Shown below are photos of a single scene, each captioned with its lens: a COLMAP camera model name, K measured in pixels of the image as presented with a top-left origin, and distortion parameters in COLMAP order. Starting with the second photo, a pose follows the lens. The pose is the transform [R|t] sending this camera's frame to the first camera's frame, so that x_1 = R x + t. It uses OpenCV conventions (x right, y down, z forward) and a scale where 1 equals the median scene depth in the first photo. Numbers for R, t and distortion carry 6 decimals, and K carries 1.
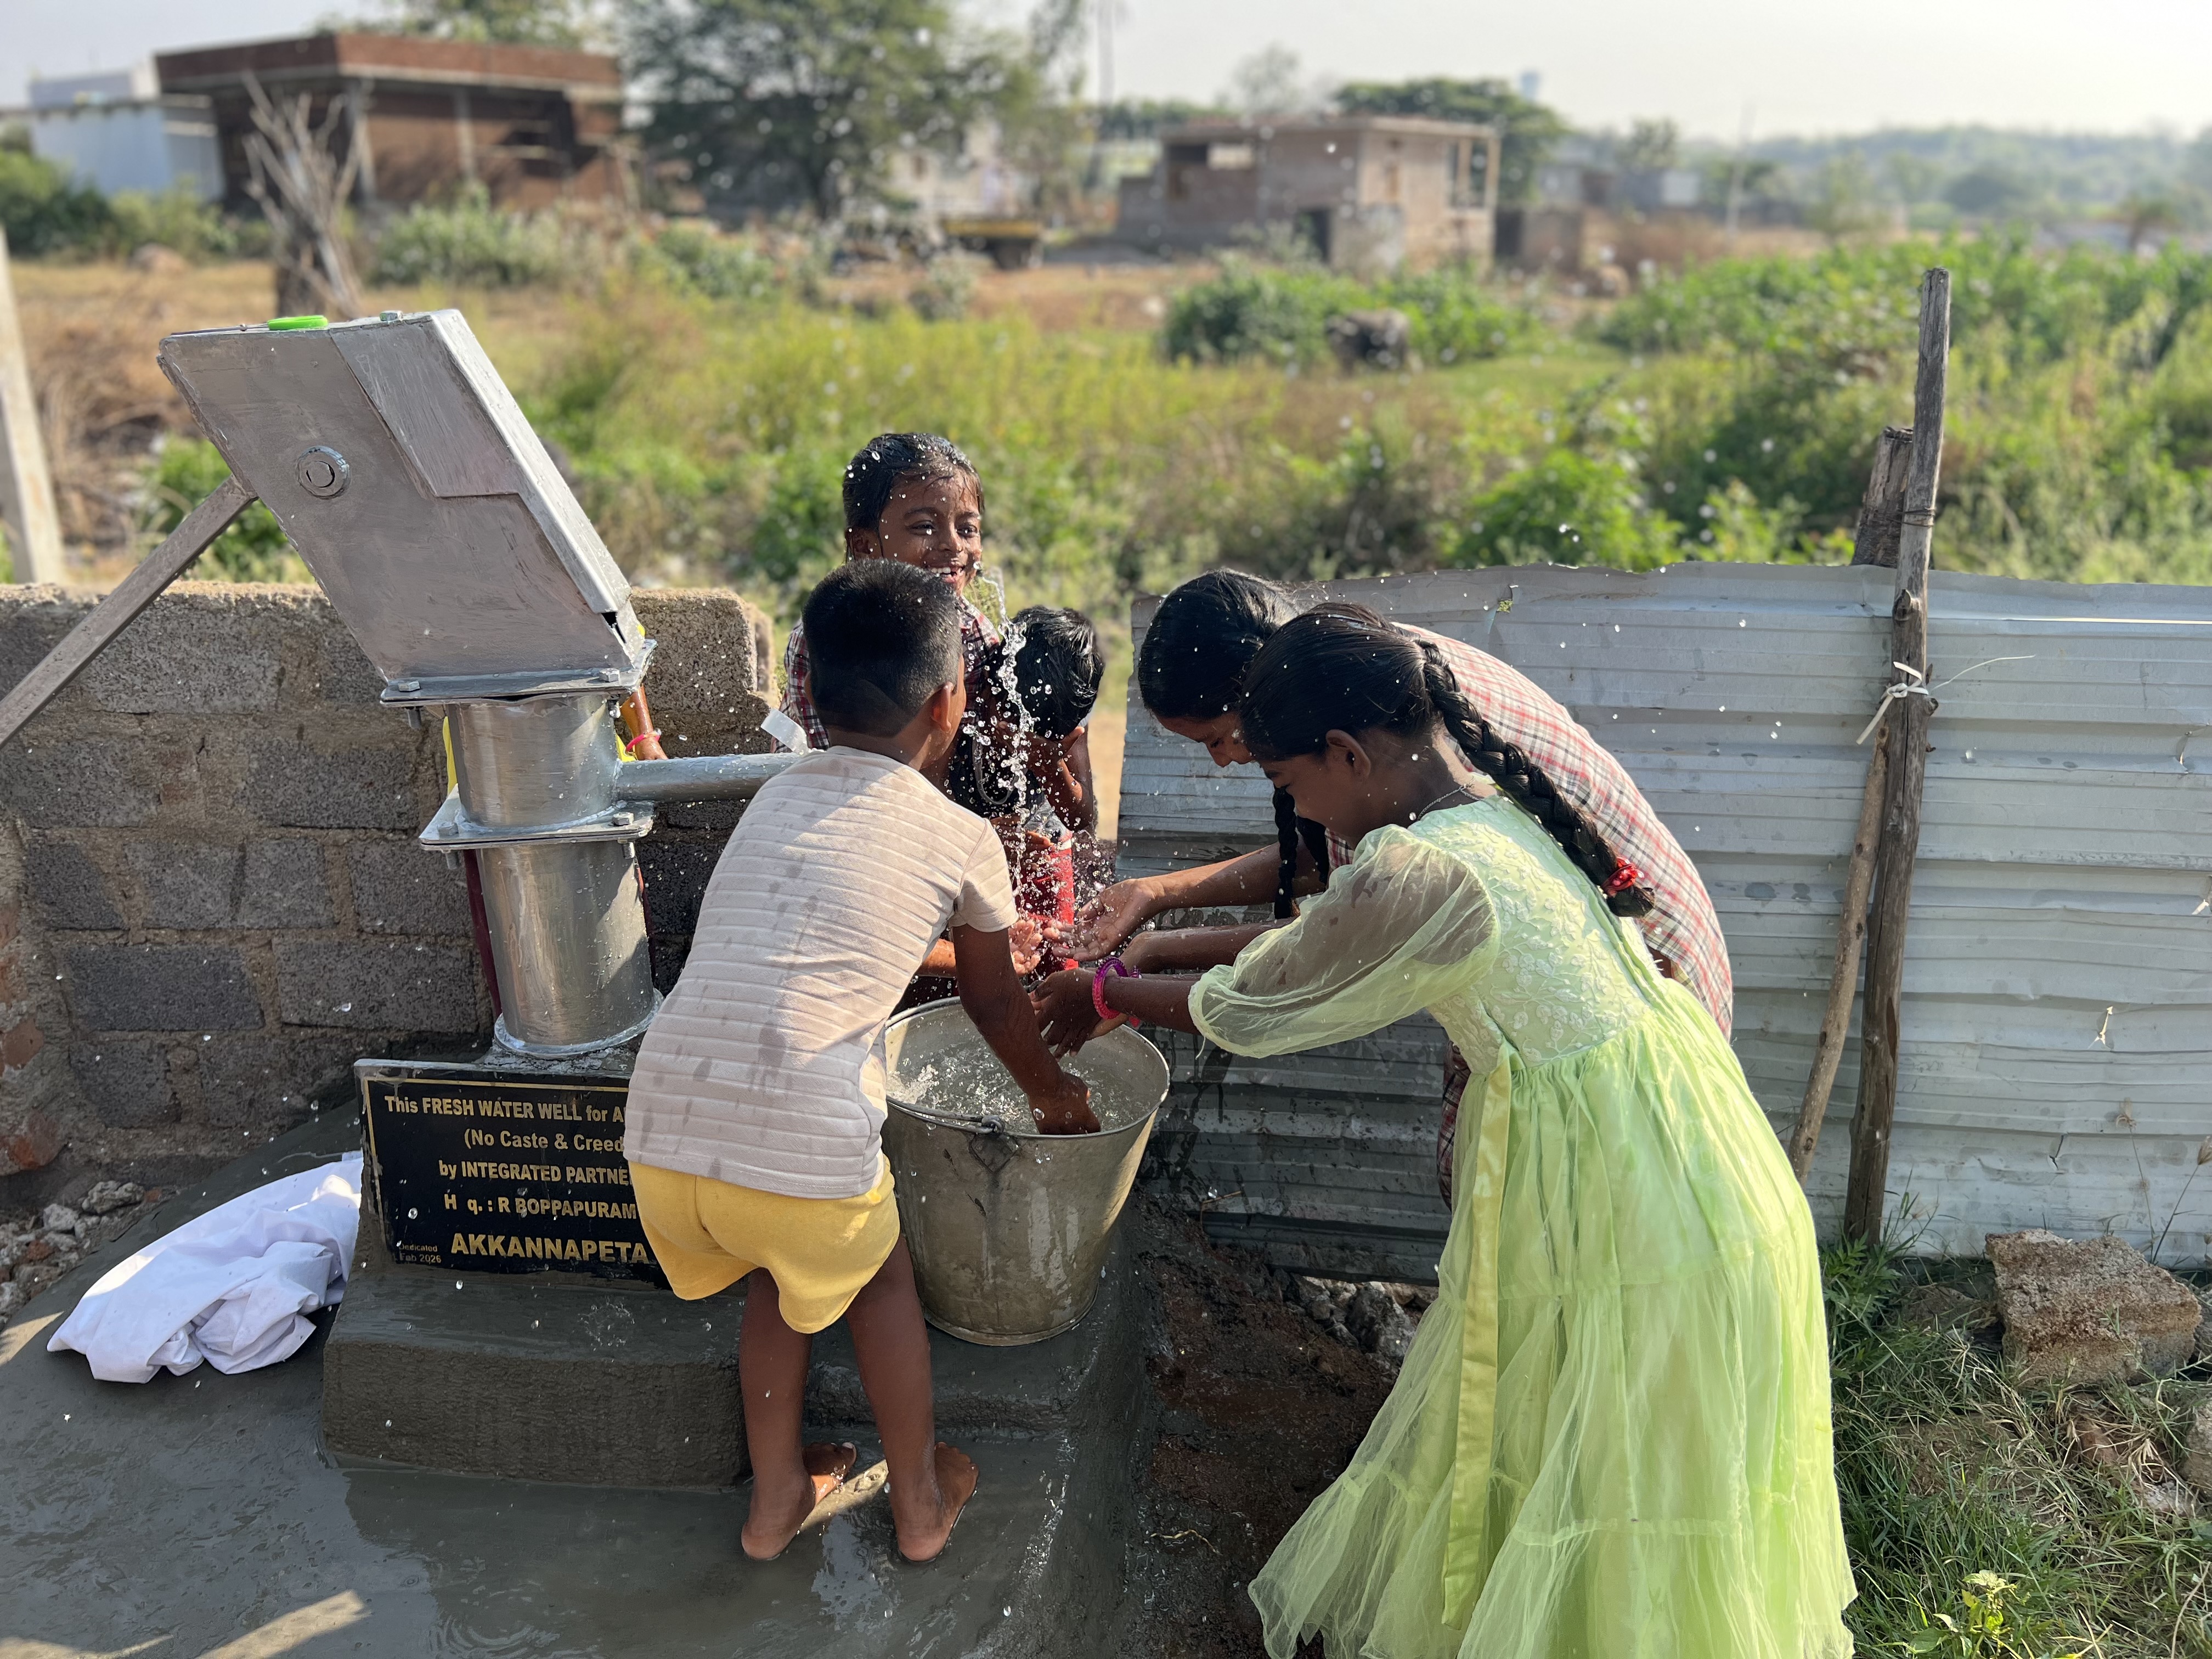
lens RADIAL K [[1665.2, 0, 1038.9], [0, 1665.2, 780.3], [0, 0, 1]] dist [0.060471, -0.082386]
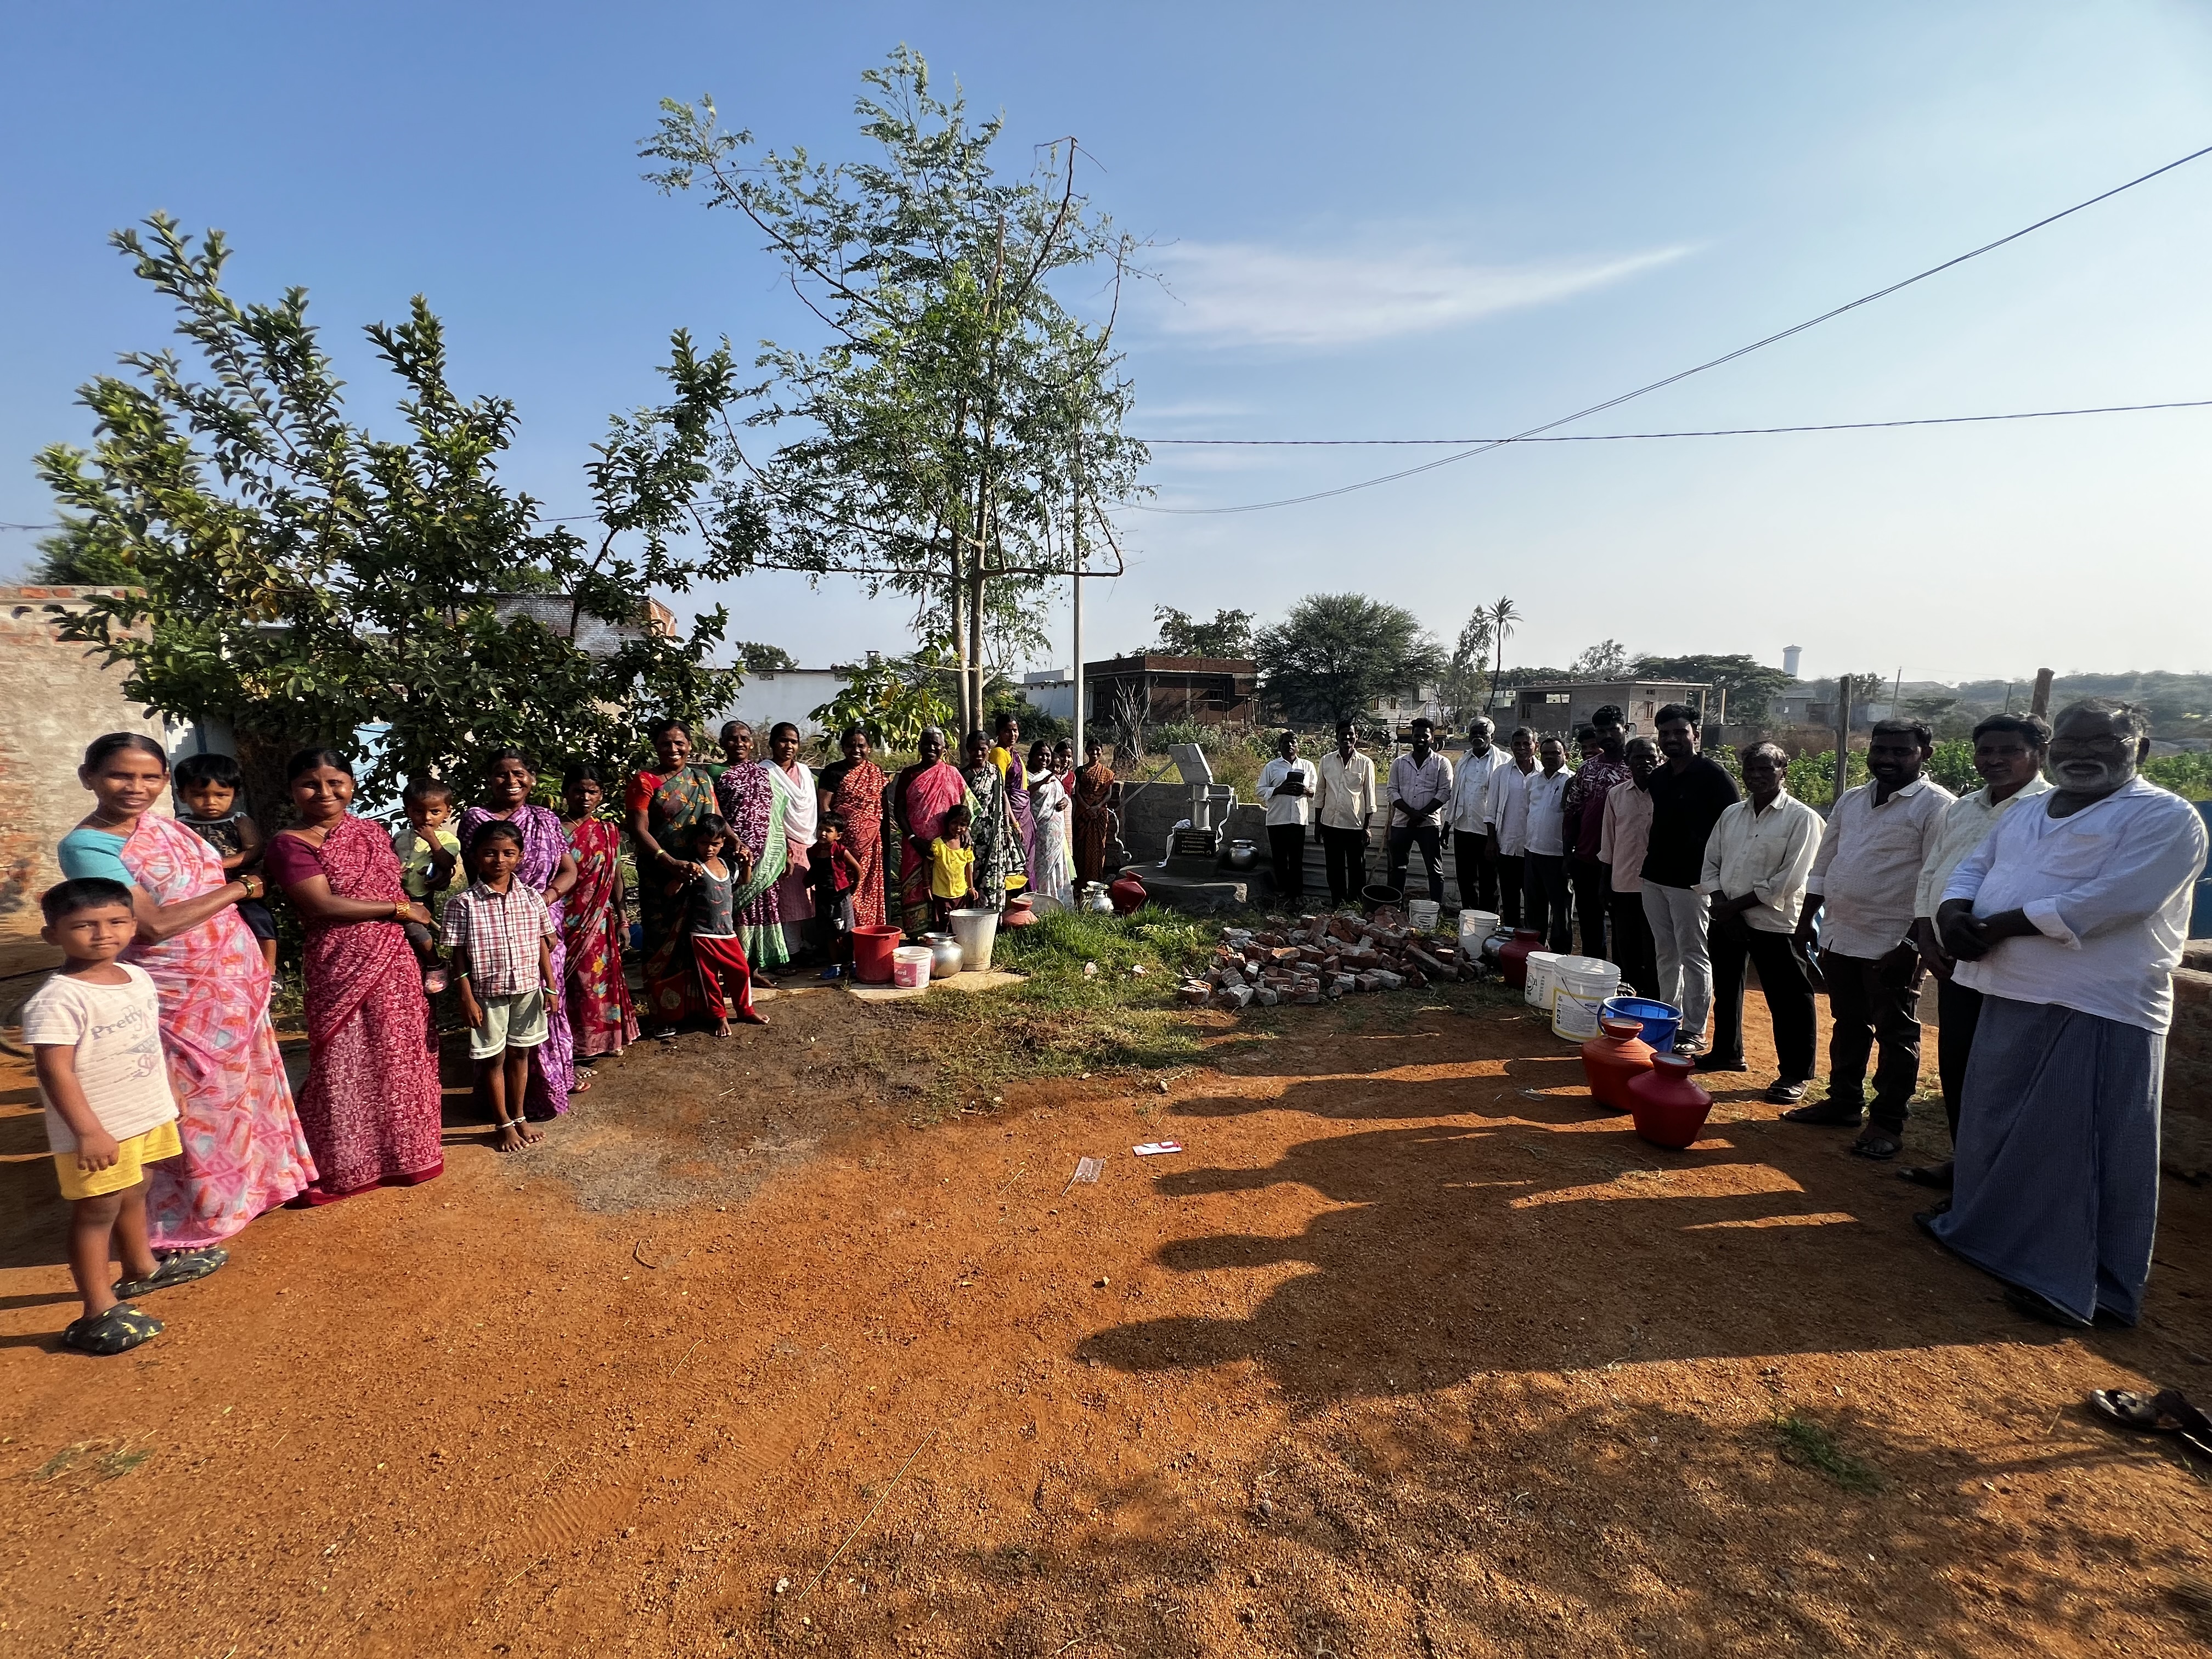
lens RADIAL K [[892.7, 0, 1106.0], [0, 892.7, 829.5], [0, 0, 1]] dist [-0.000300, 0.000181]
pose [[0.922020, 0.050591, -0.383822, 0.079351], [-0.128332, 0.975310, -0.179724, 0.080461], [0.365253, 0.214966, 0.905748, -0.253598]]
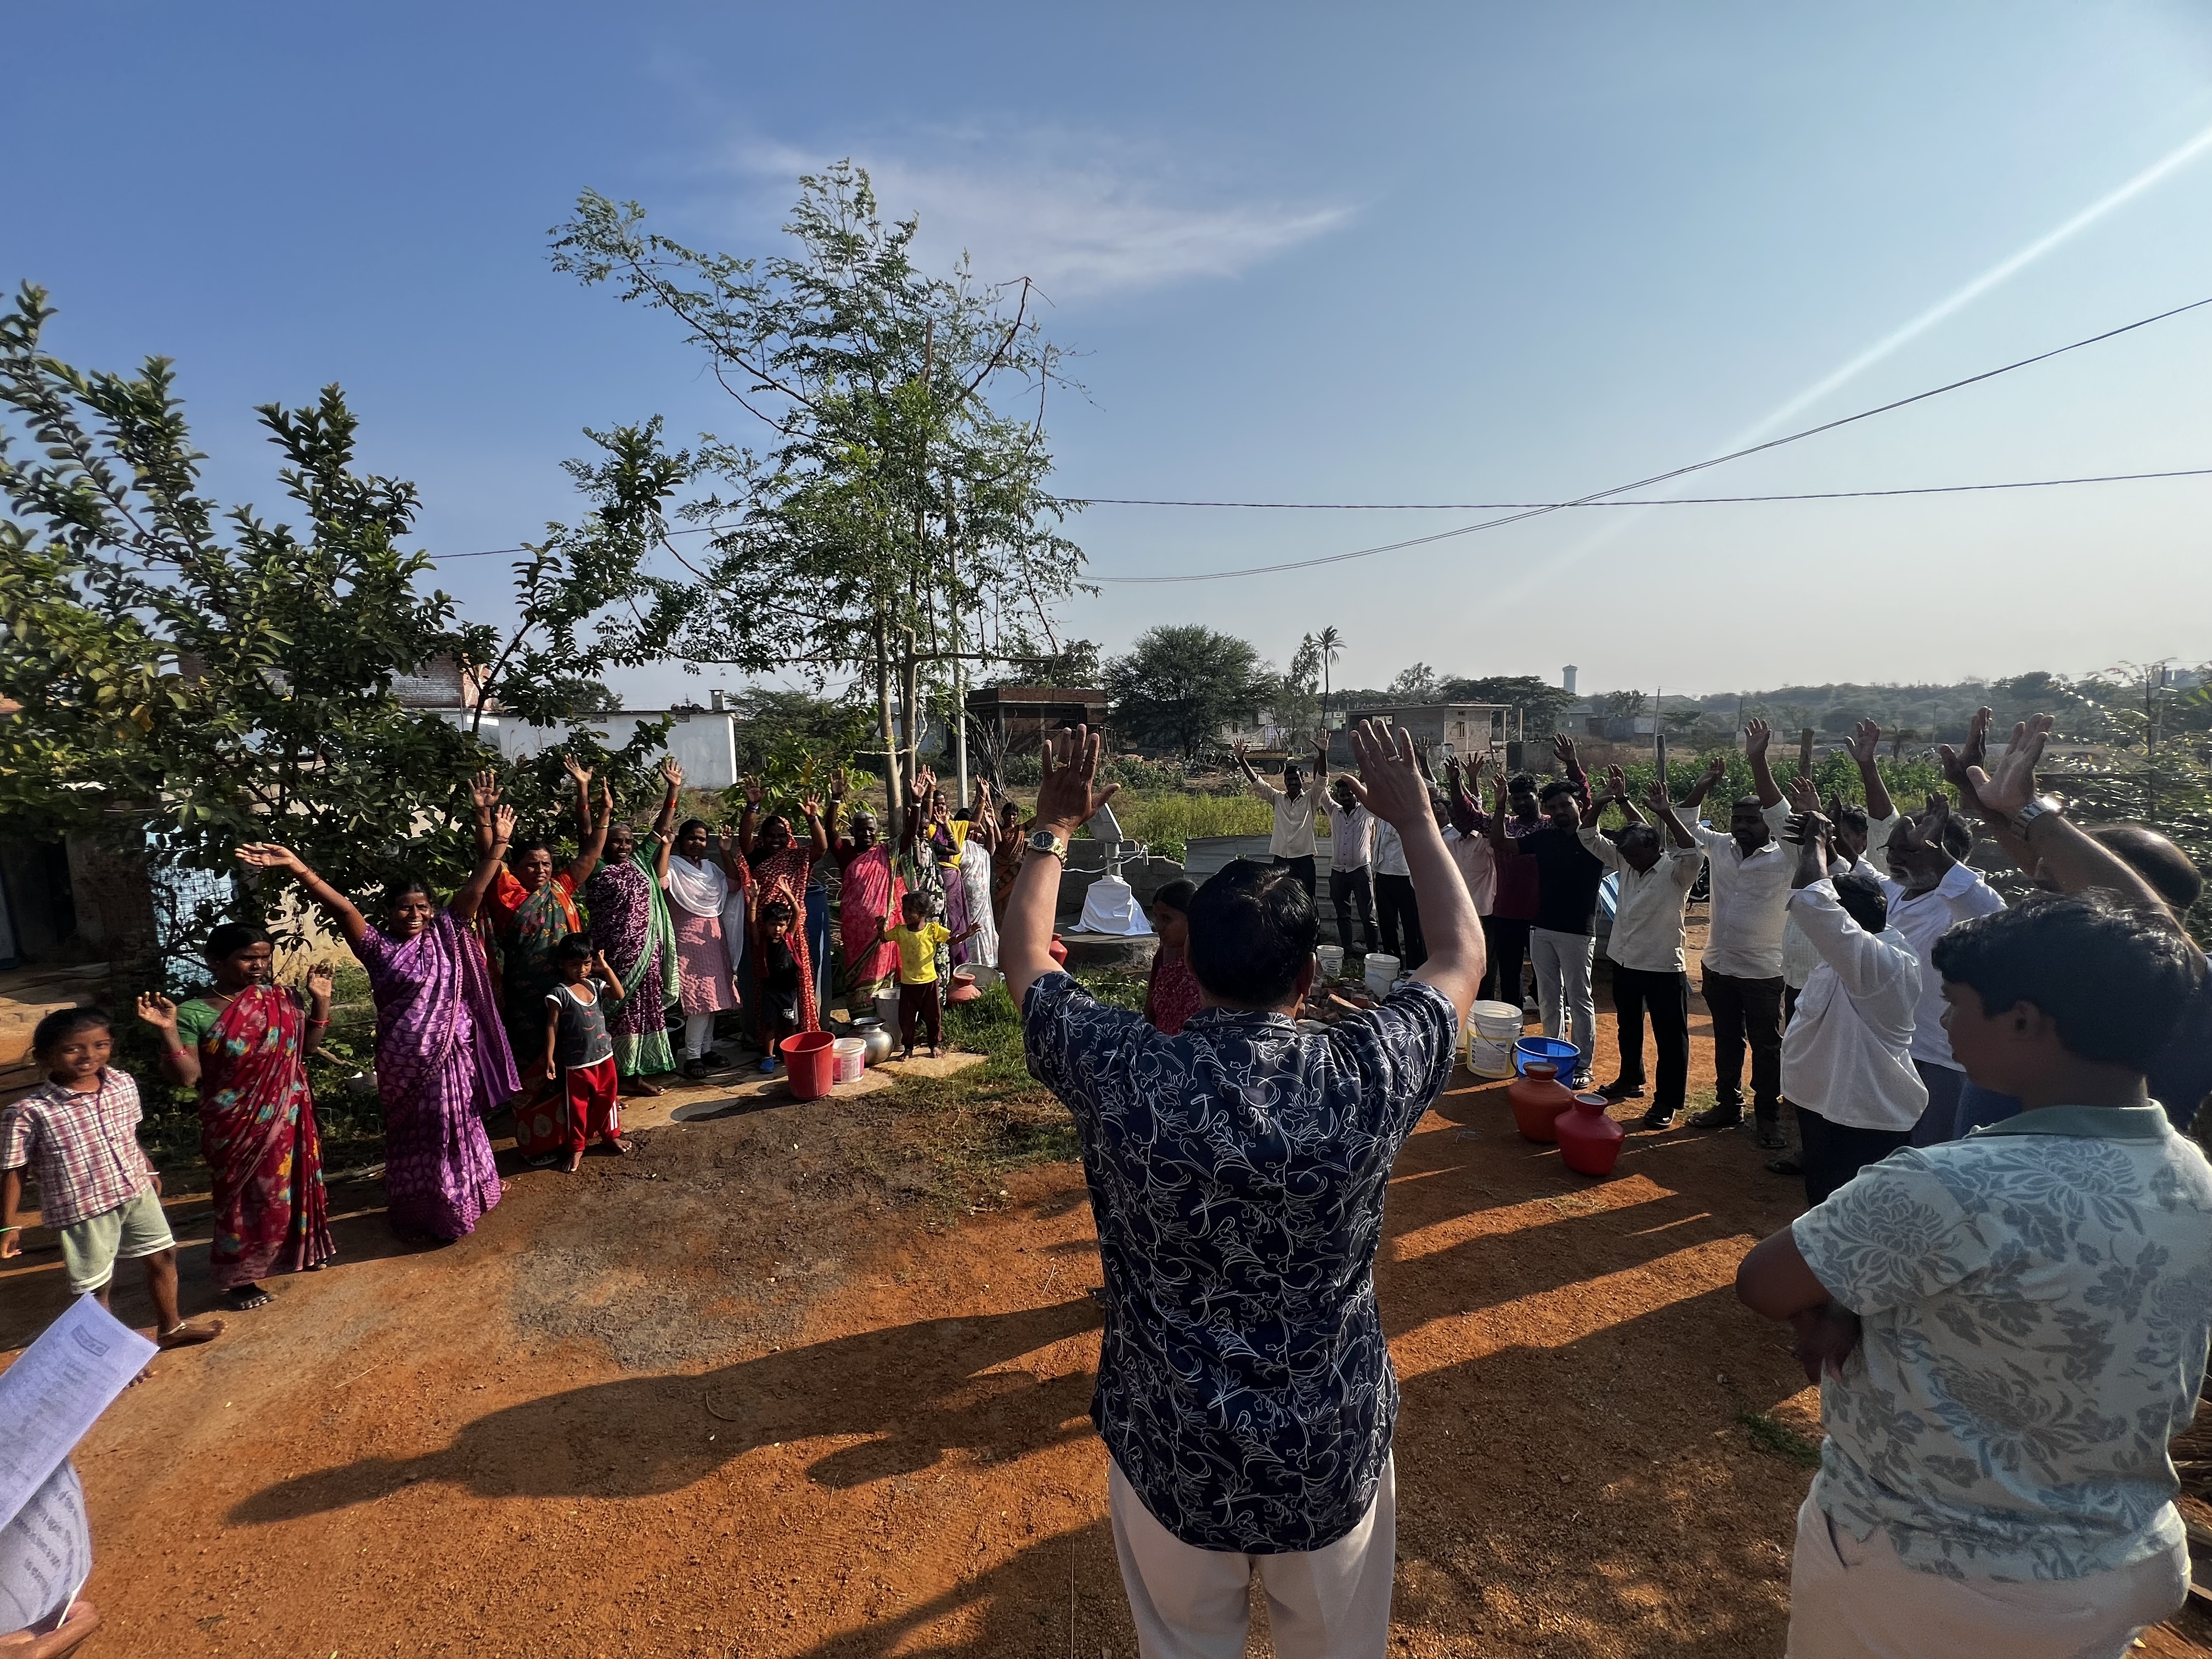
lens RADIAL K [[892.7, 0, 1106.0], [0, 892.7, 829.5], [0, 0, 1]] dist [-0.000300, 0.000181]
pose [[0.974742, 0.001205, -0.223332, 0.057721], [-0.051713, 0.974027, -0.220449, 0.071062], [0.217265, 0.226430, 0.949487, -0.274208]]
